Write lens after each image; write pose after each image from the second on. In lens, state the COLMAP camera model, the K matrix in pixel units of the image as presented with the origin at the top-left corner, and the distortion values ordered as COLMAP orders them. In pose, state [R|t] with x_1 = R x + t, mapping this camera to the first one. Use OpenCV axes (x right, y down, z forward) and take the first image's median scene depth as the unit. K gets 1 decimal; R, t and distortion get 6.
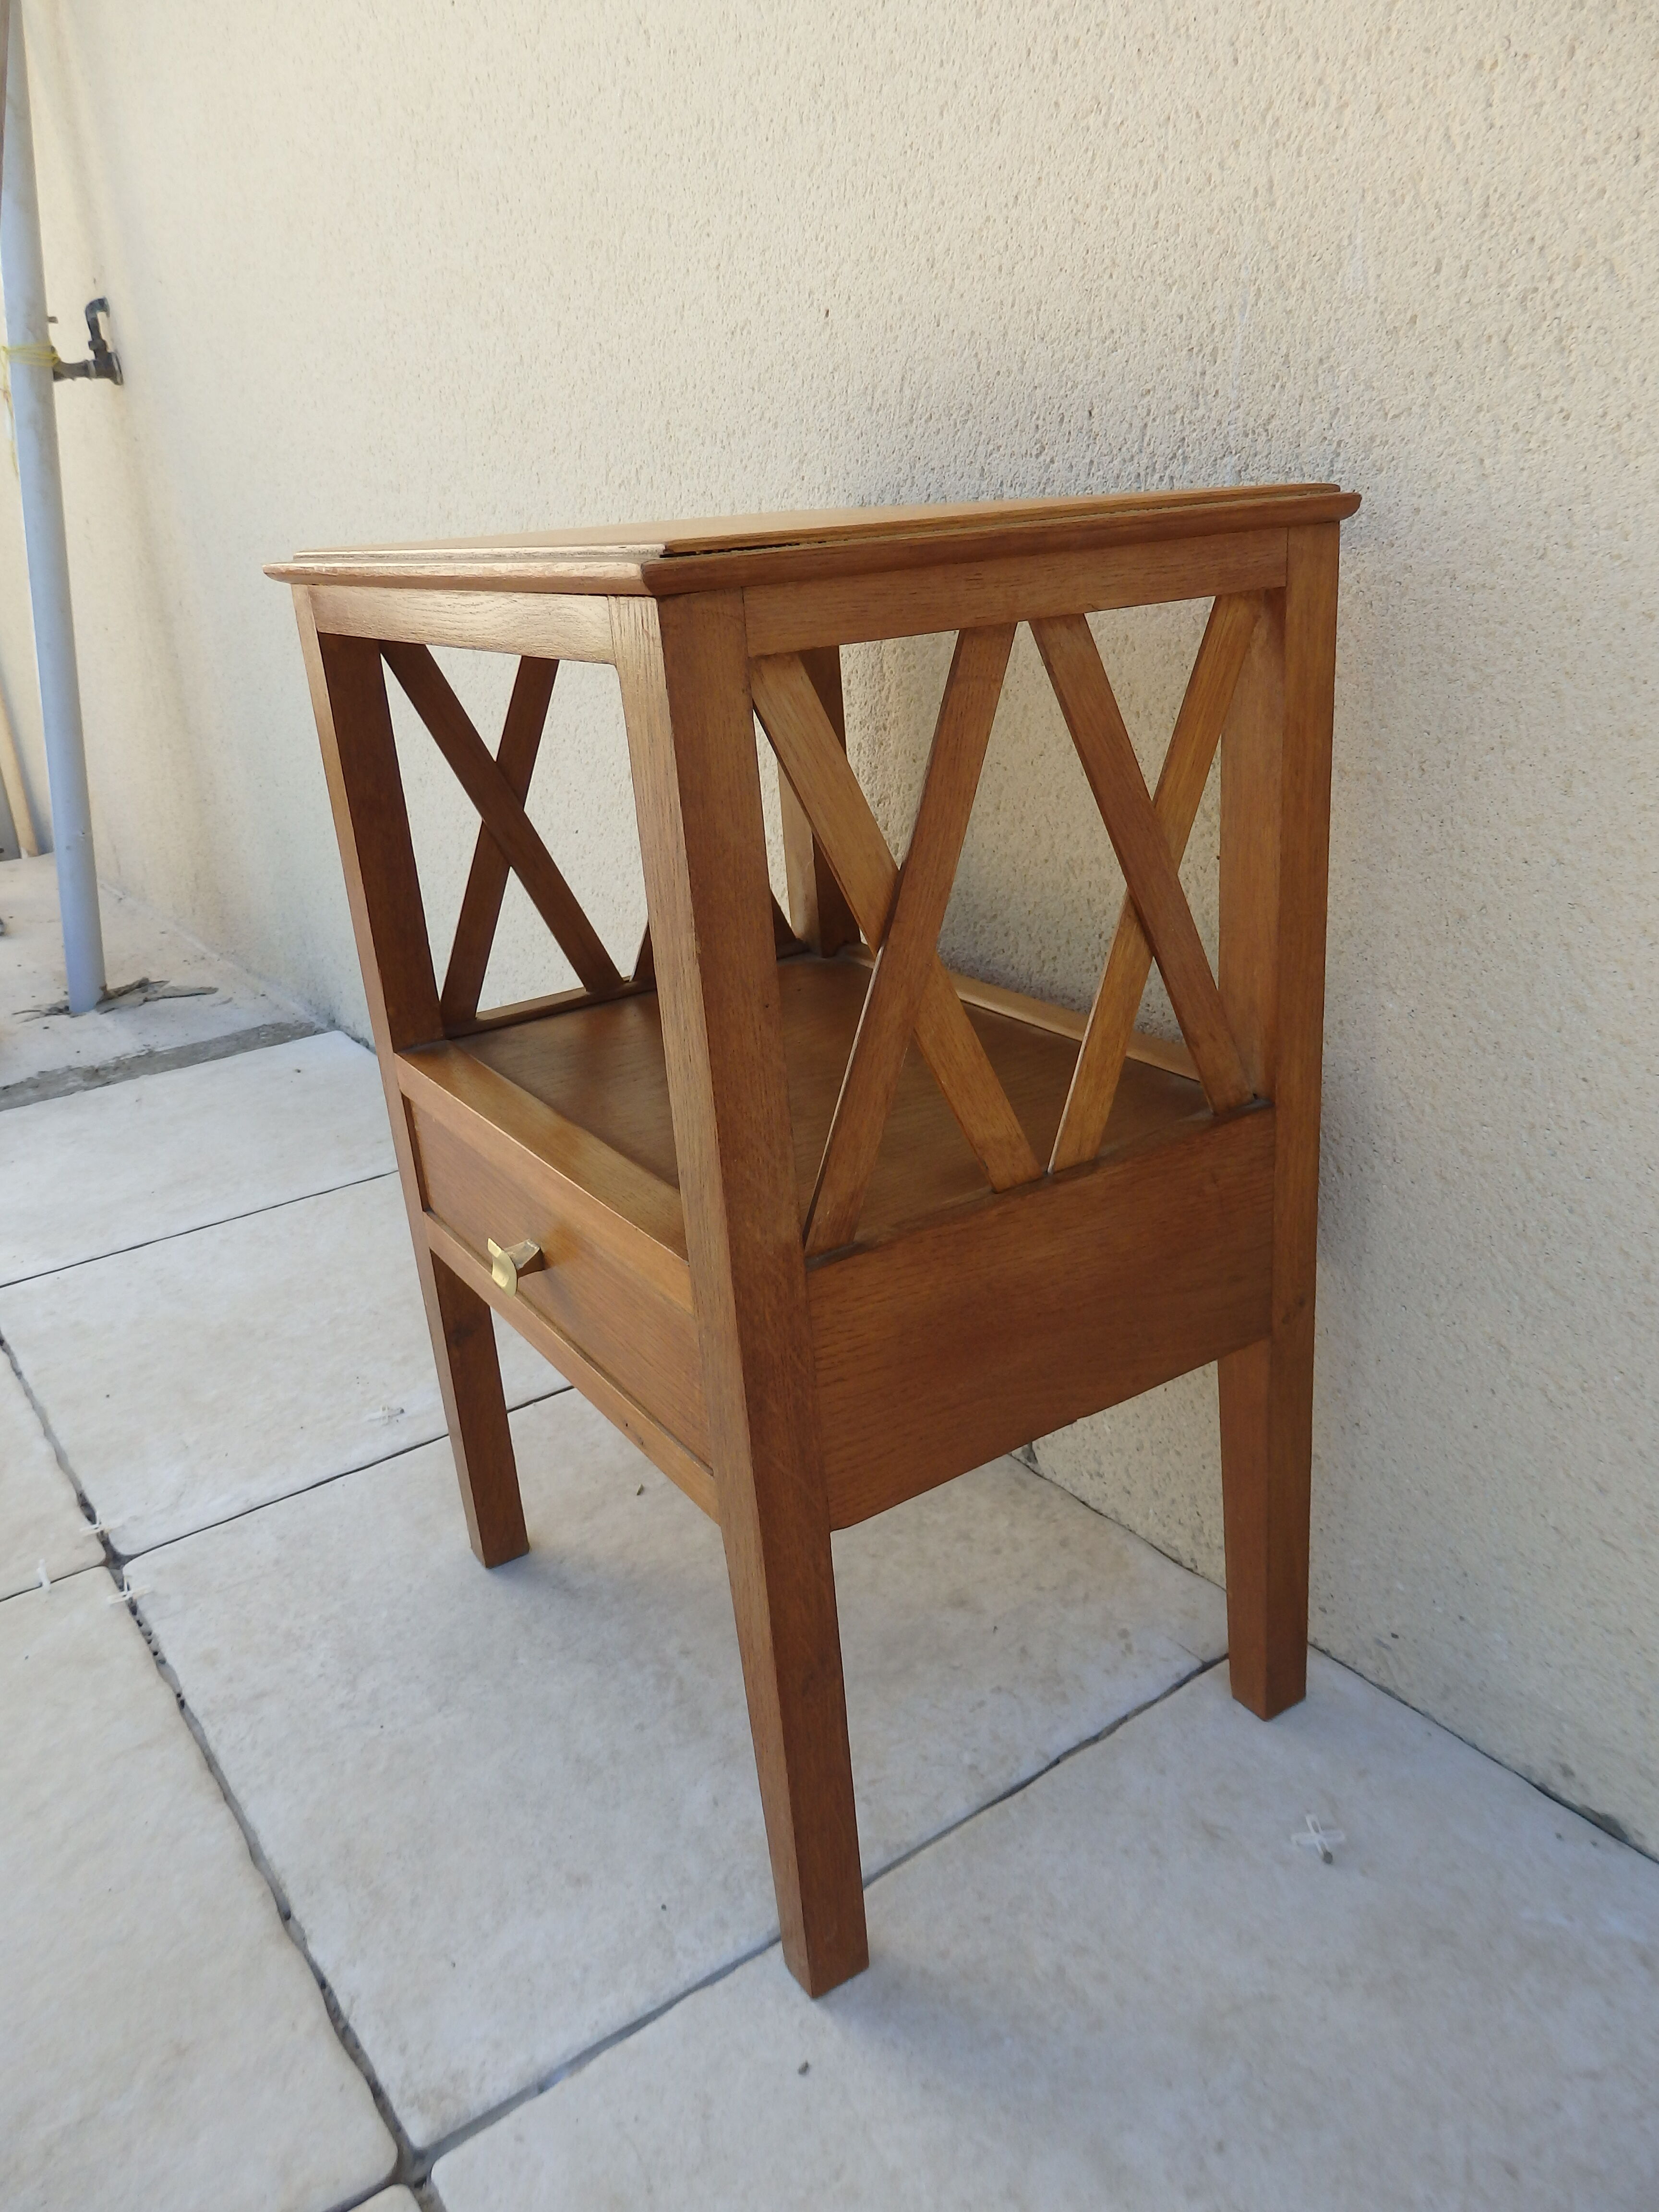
lens RADIAL K [[1647.7, 0, 851.2], [0, 1647.7, 1093.9], [0, 0, 1]] dist [-0.014549, 0.007171]
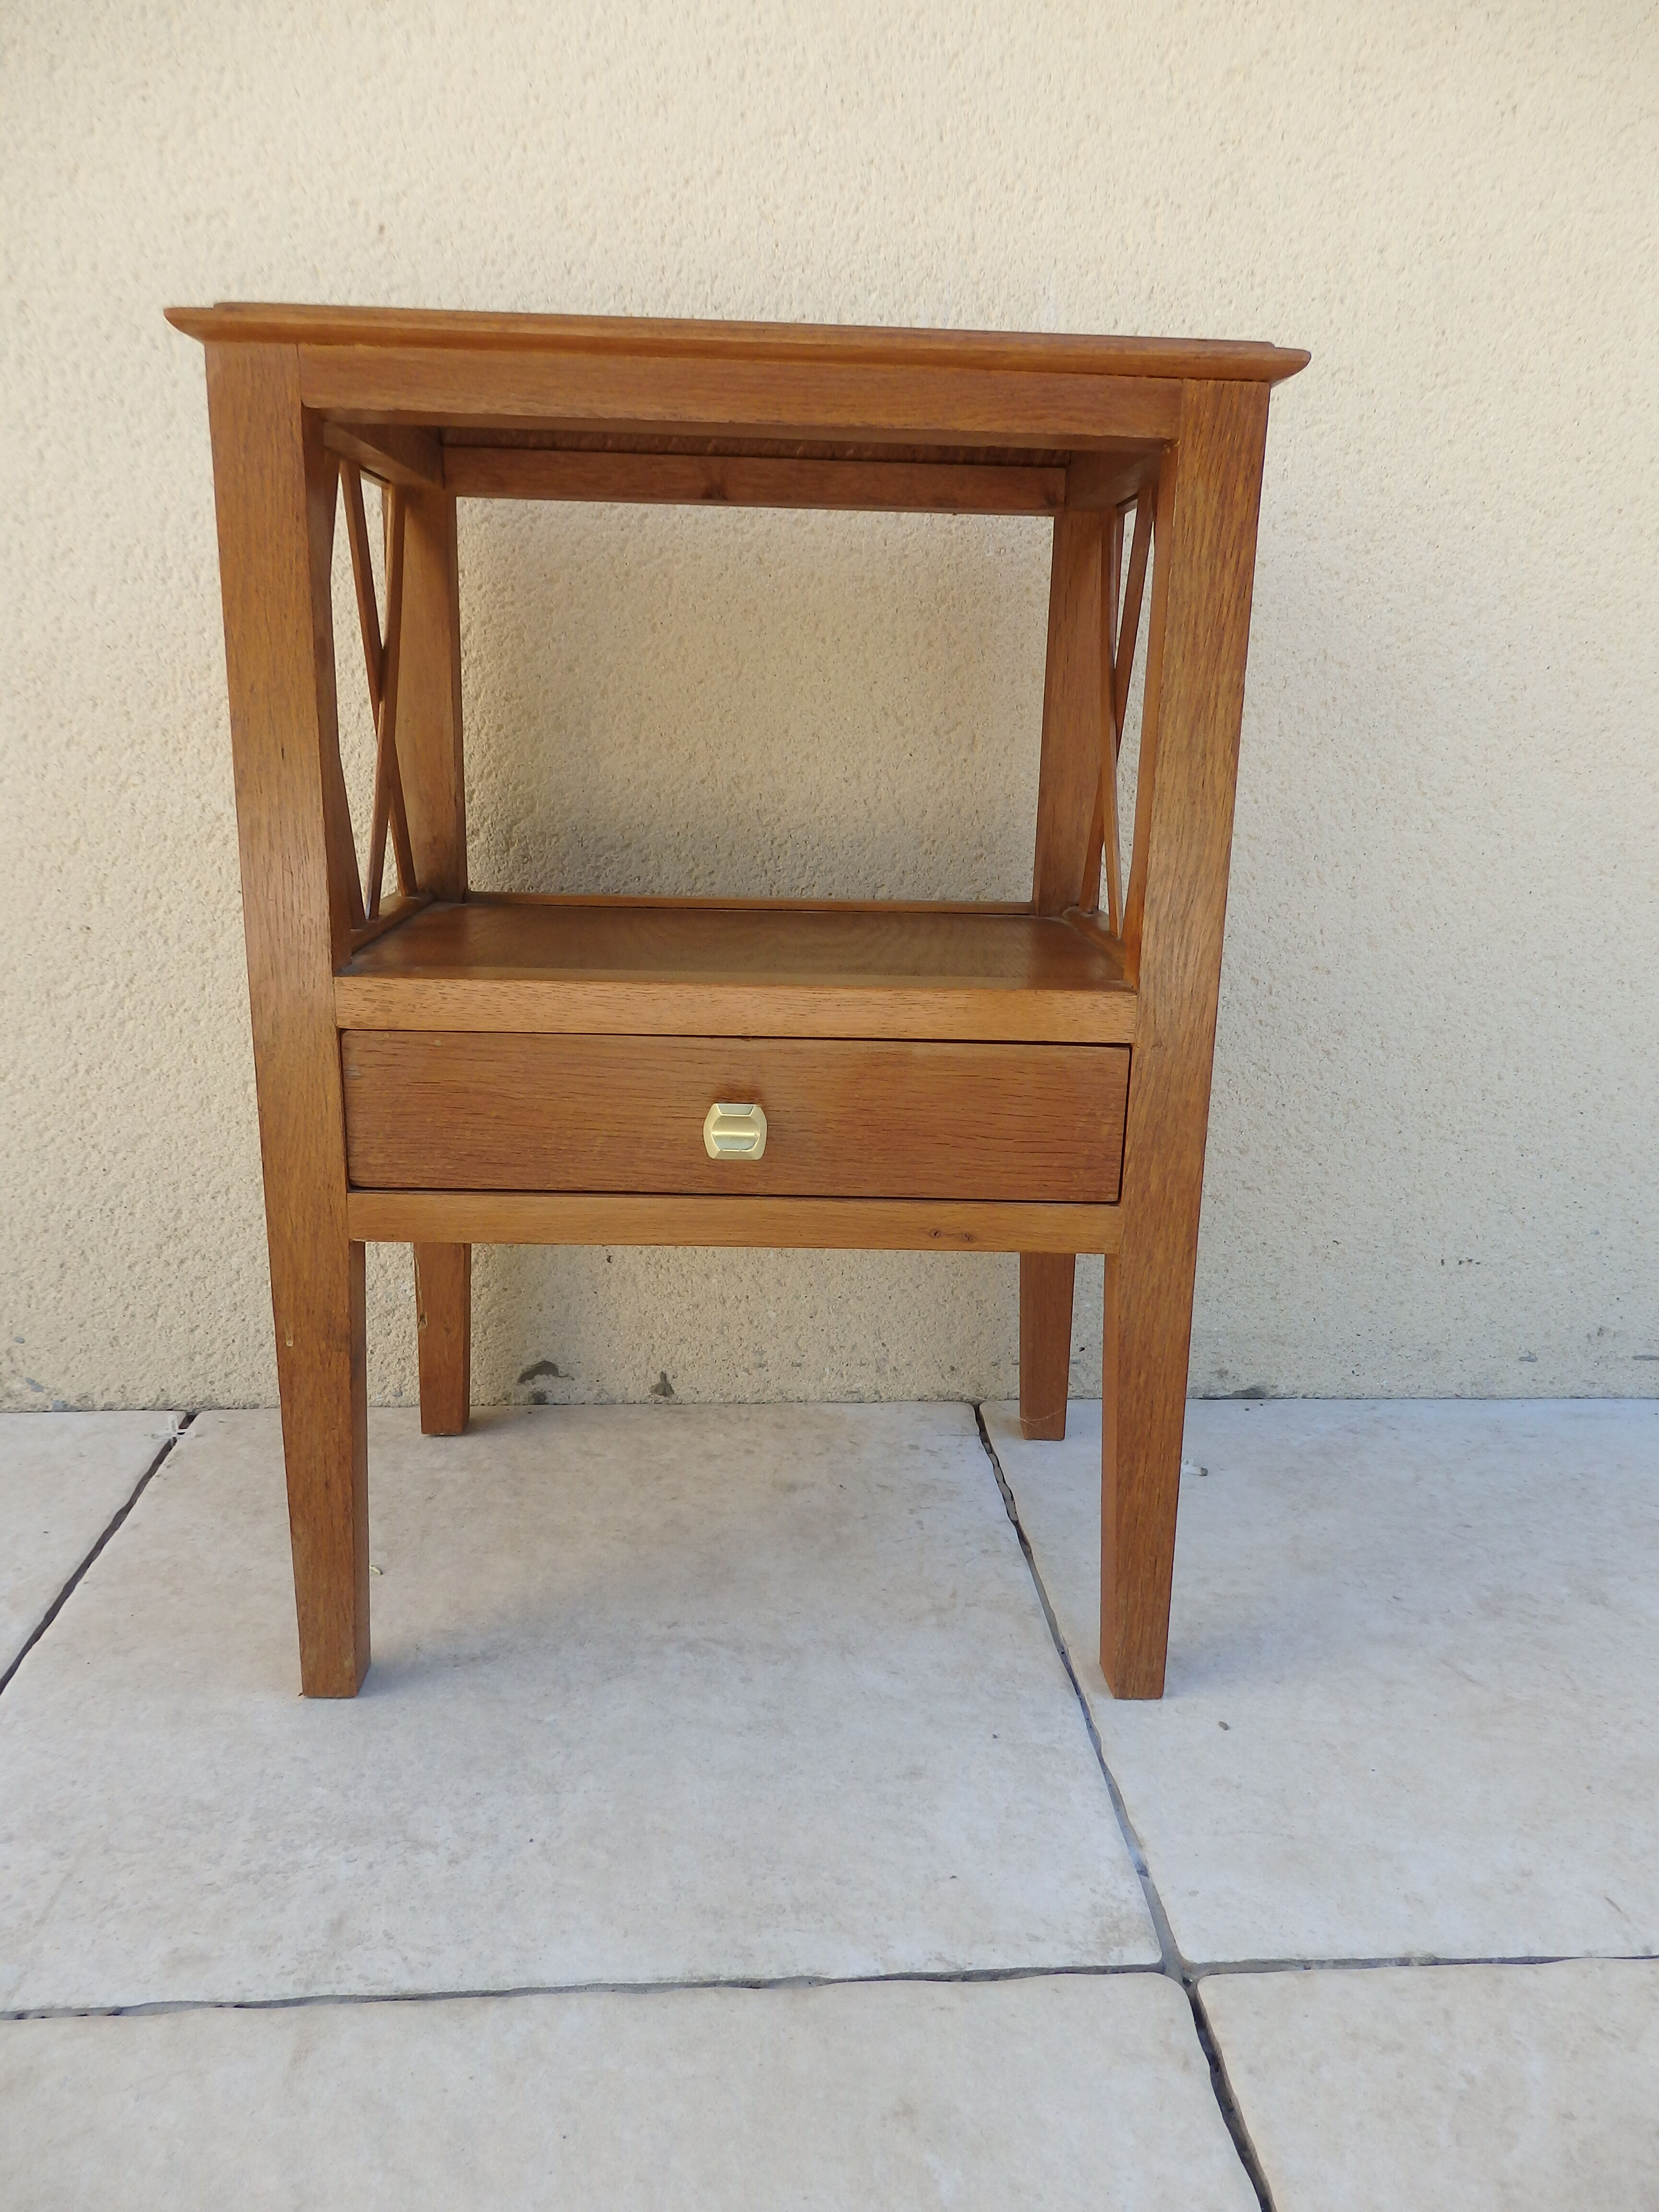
lens RADIAL K [[1647.7, 0, 851.2], [0, 1647.7, 1093.9], [0, 0, 1]] dist [-0.014549, 0.007171]
pose [[0.507127, -0.124235, 0.852871, -0.966084], [0.237866, 0.971298, 0.000048, 0.100830], [-0.828397, 0.202844, 0.522122, 0.484440]]
